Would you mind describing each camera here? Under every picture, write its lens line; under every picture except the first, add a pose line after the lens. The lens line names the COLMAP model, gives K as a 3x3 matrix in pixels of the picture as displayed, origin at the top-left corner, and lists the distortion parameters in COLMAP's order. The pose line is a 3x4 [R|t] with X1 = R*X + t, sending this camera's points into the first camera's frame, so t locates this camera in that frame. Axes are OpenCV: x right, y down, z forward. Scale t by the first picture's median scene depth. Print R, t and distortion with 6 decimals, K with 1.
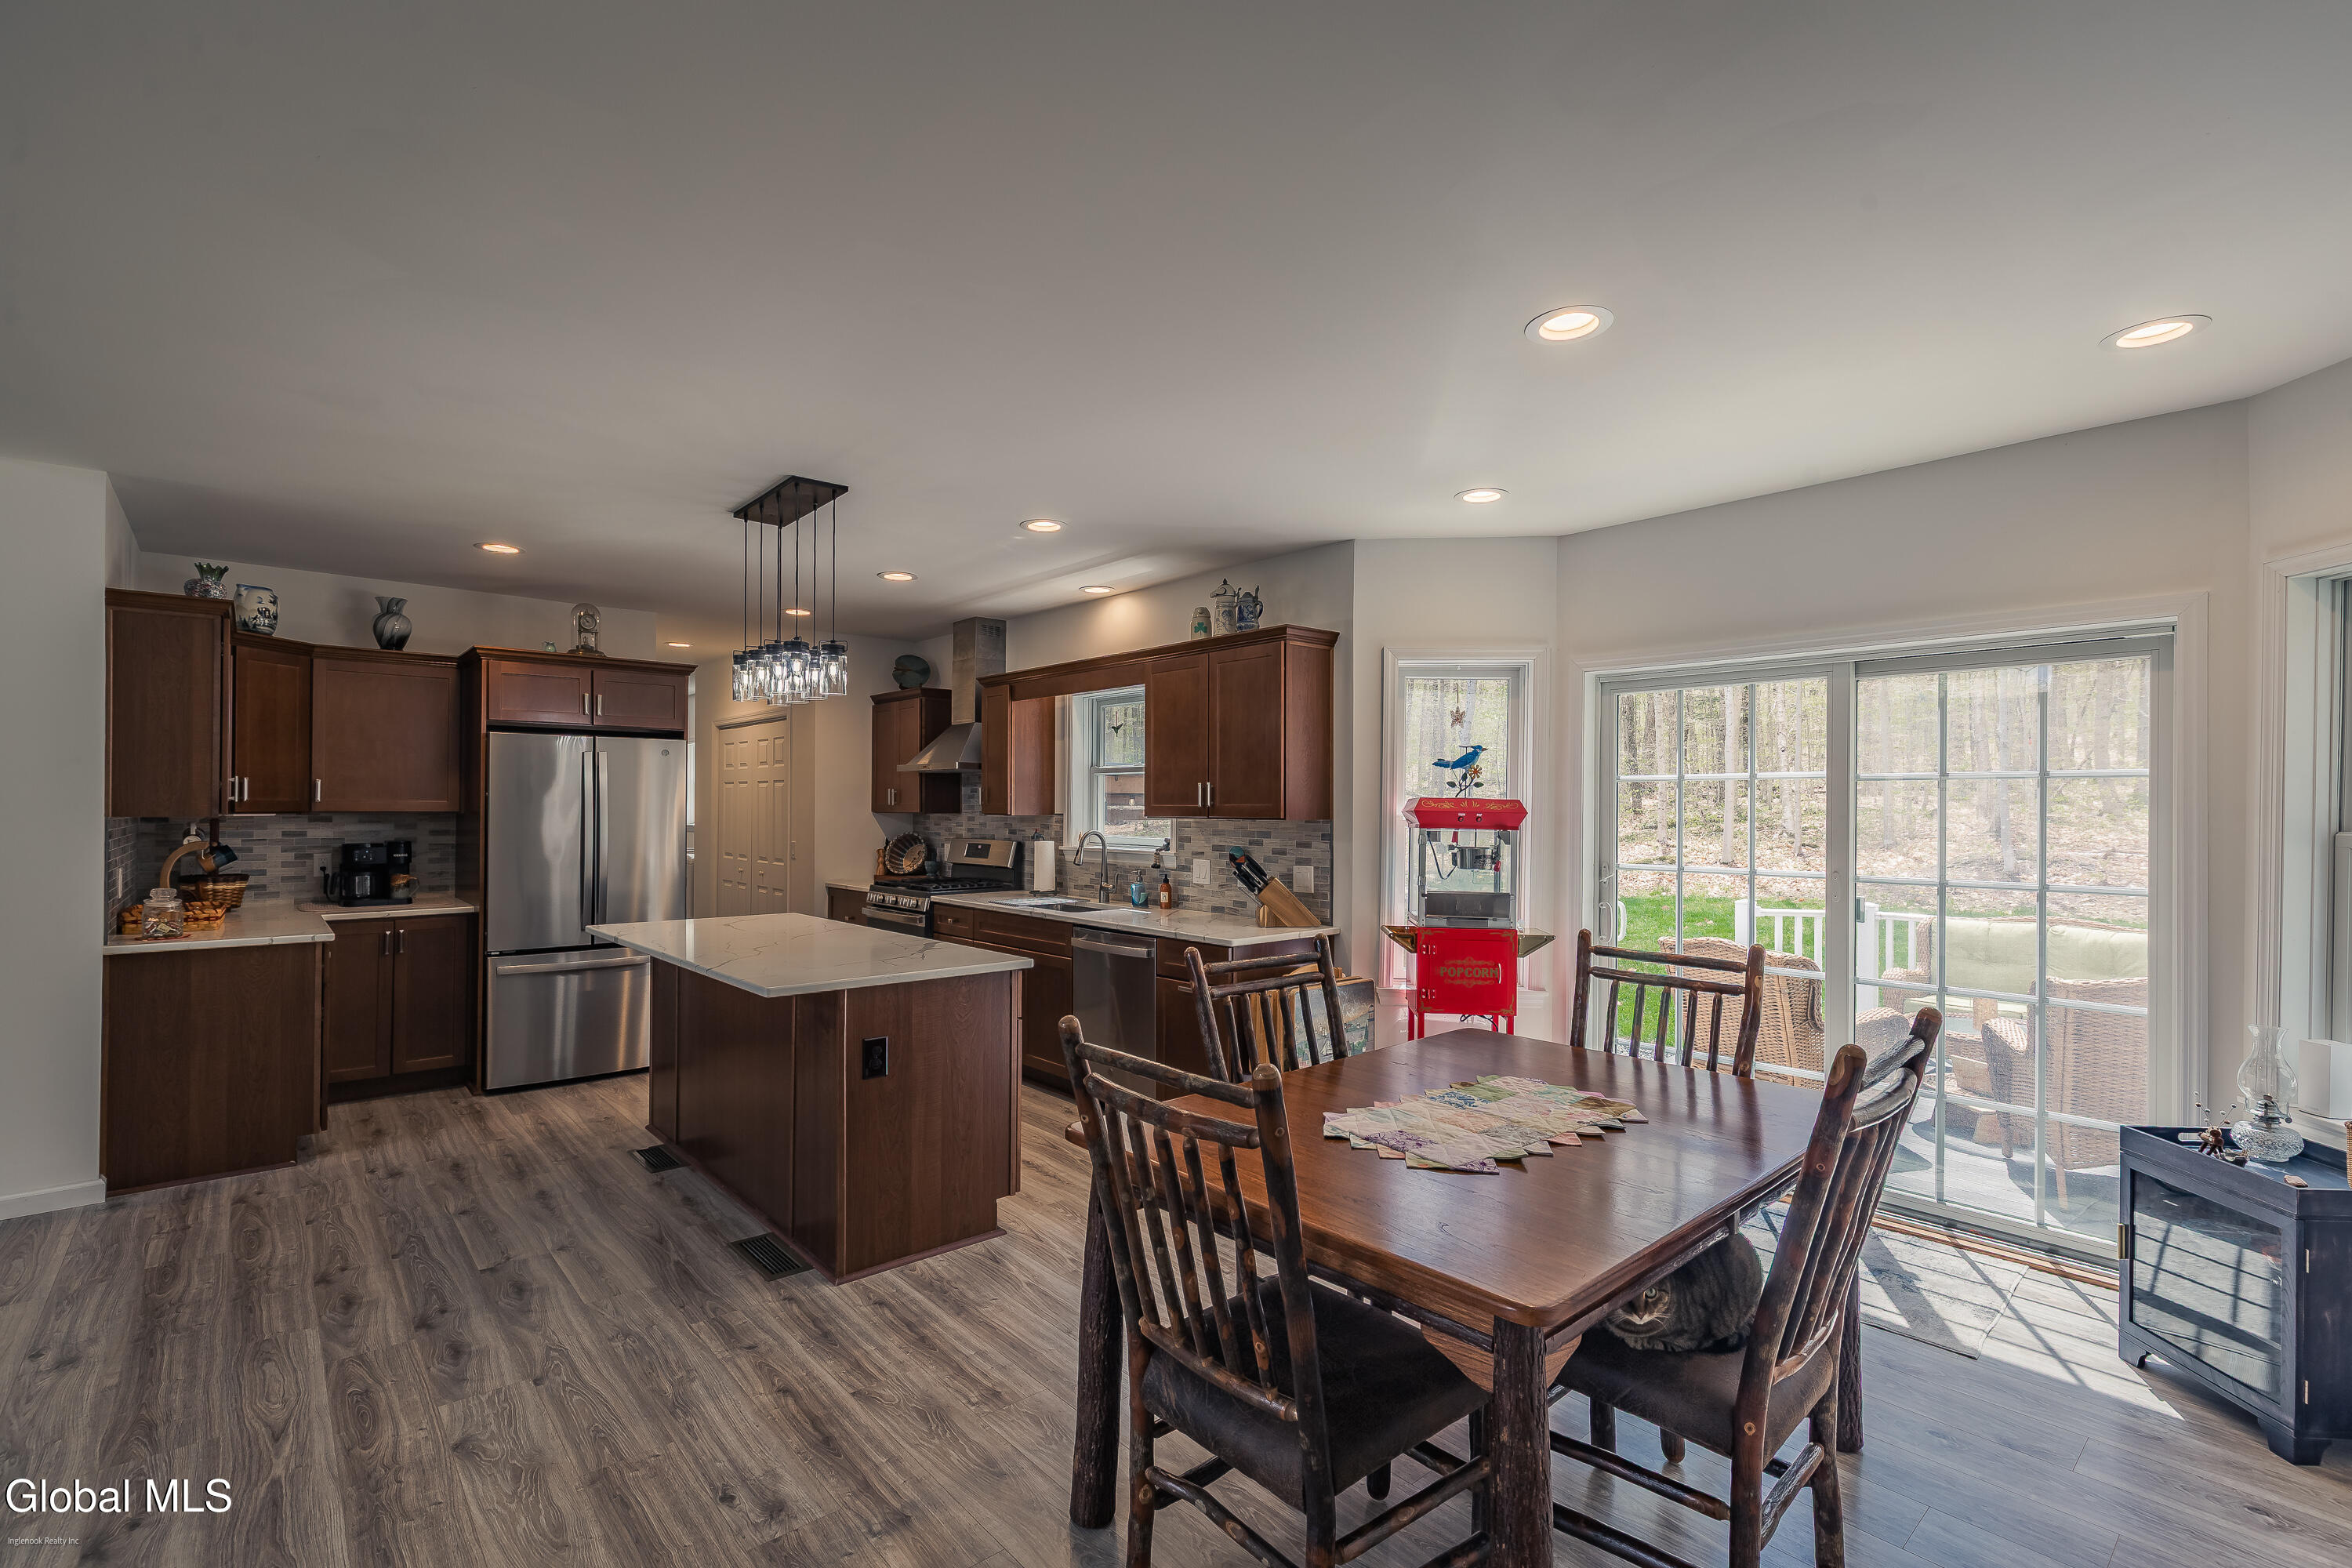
lens RADIAL K [[1053.8, 0, 1171.4], [0, 1053.8, 791.3], [0, 0, 1]] dist [0.000890, 0.000350]
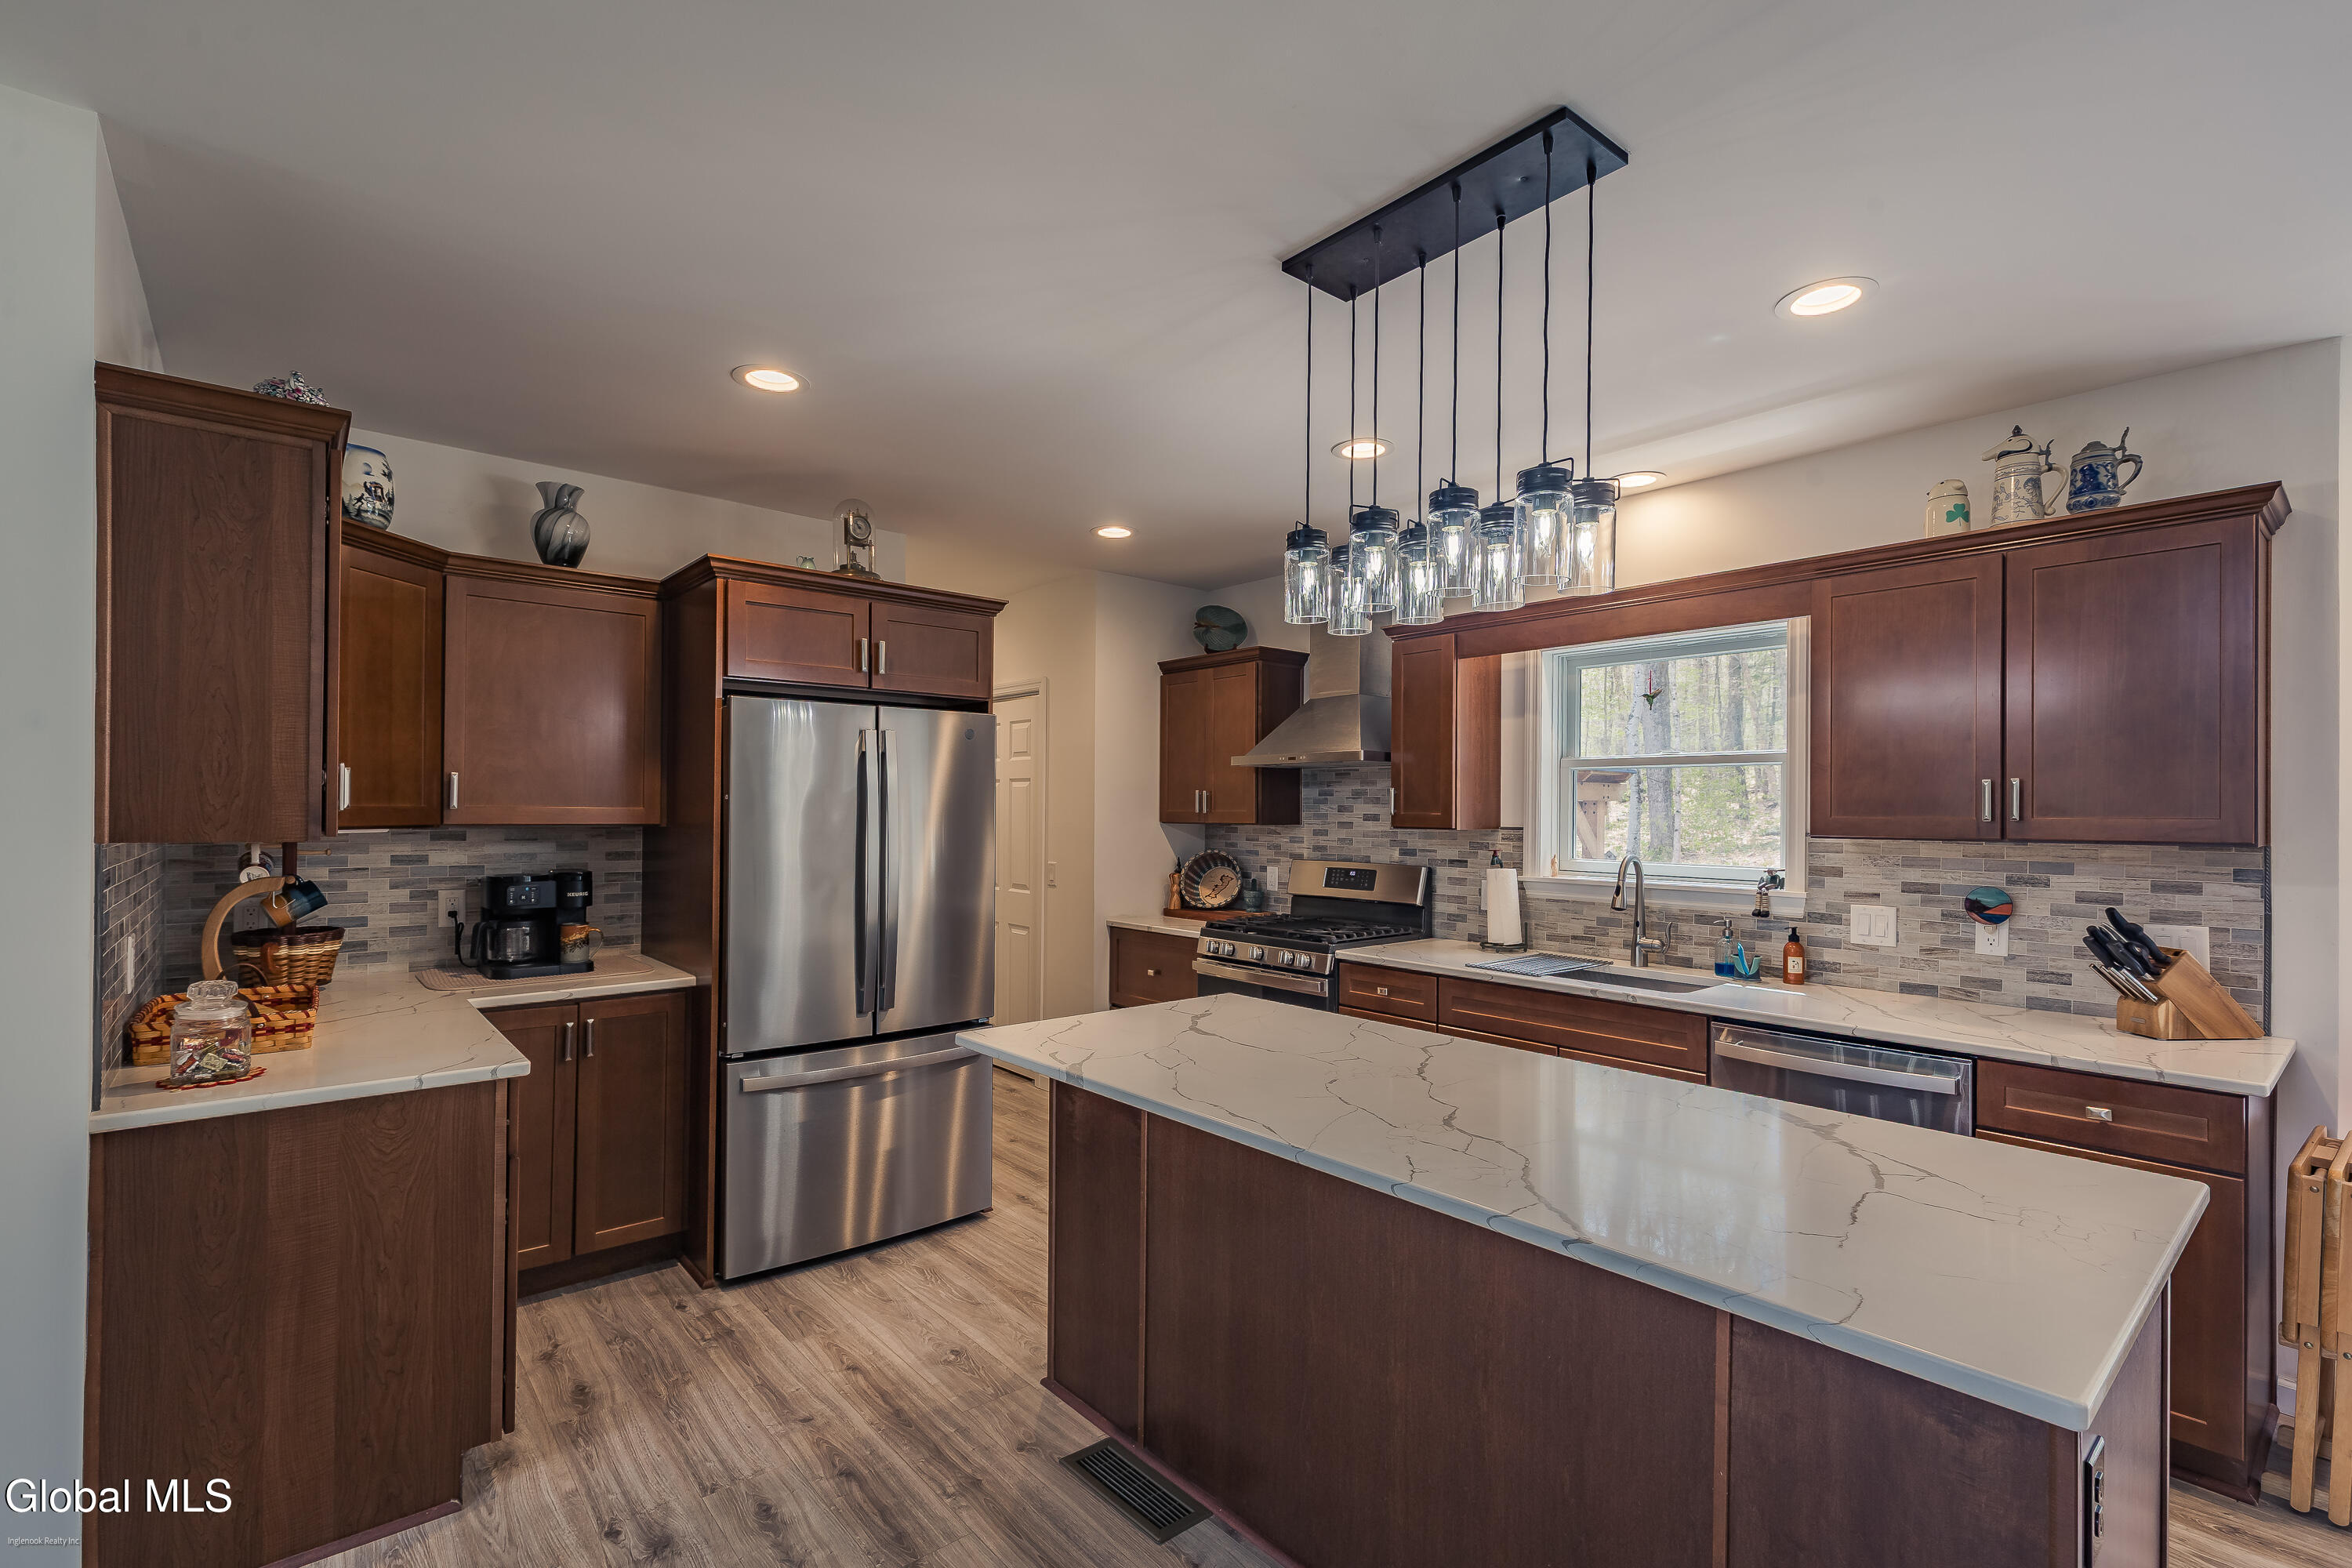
lens RADIAL K [[1051.5, 0, 1167.5], [0, 1051.5, 796.5], [0, 0, 1]] dist [0.001178, 0.000144]
pose [[0.999872, 0.001674, -0.015884, -0.375676], [-0.001652, 0.999998, 0.001357, 0.001158], [0.015886, -0.001331, 0.999873, 0.385756]]
